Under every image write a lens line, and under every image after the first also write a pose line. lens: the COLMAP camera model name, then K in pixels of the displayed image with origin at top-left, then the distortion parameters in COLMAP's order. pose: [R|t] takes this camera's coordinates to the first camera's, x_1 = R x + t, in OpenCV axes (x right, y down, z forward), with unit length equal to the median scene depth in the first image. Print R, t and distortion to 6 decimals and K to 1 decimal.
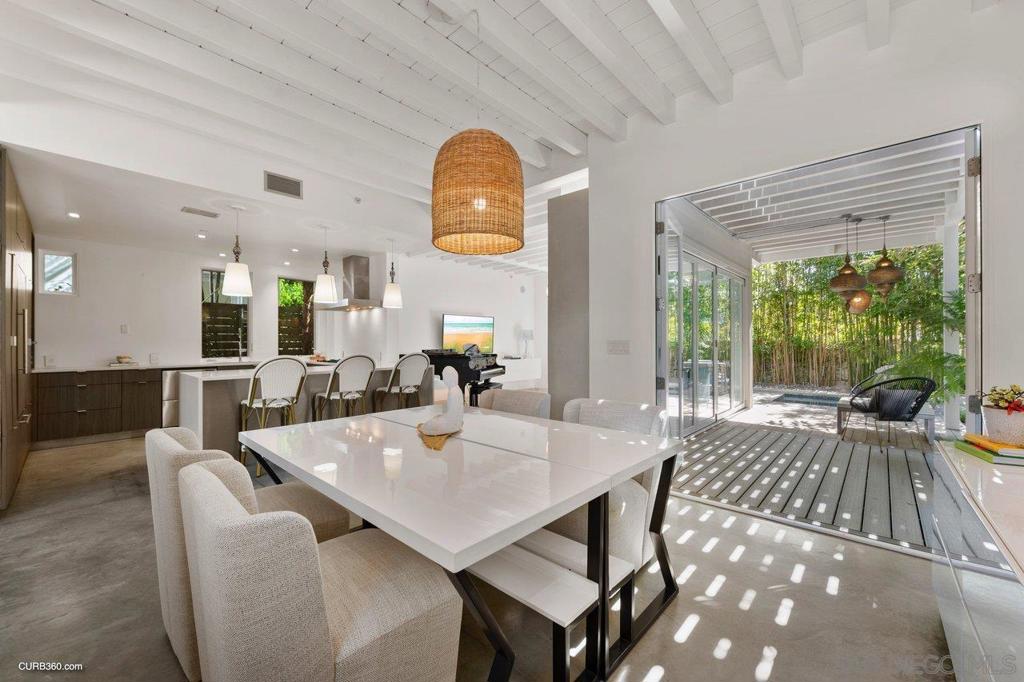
lens RADIAL K [[406.9, 0, 510.4], [0, 406.9, 341.4], [0, 0, 1]] dist [-0.000967, -0.000386]
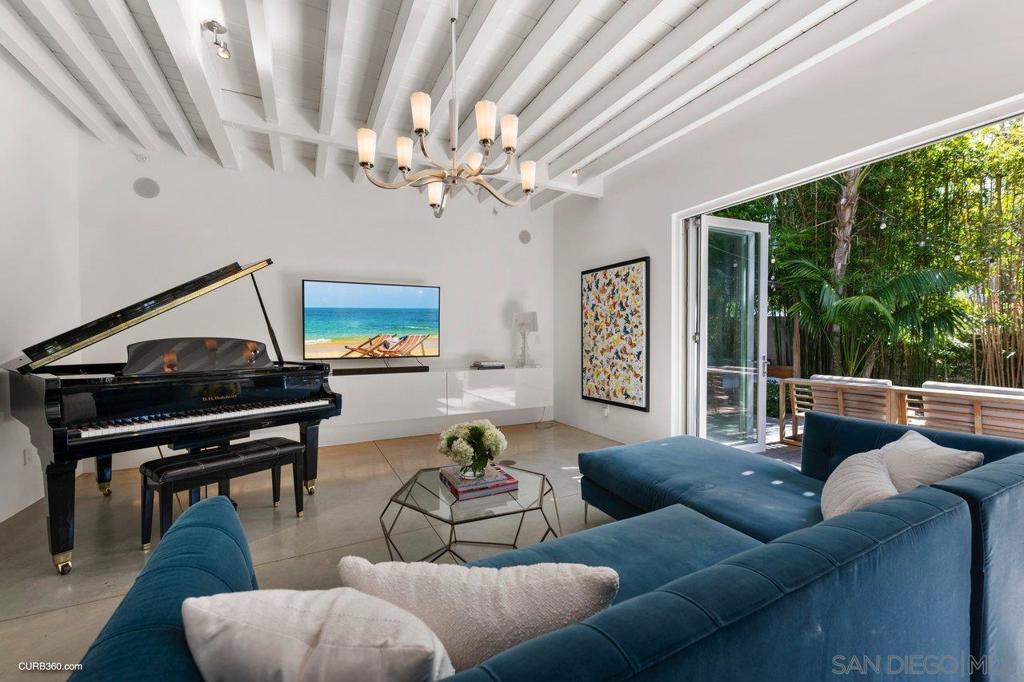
lens RADIAL K [[406.9, 0, 511.6], [0, 406.9, 340.2], [0, 0, 1]] dist [-0.000967, -0.000386]
pose [[0.935501, 0.002709, -0.353314, 0.206717], [0.000166, 0.999967, 0.008106, 0.003696], [0.353324, -0.007642, 0.935470, 0.511634]]
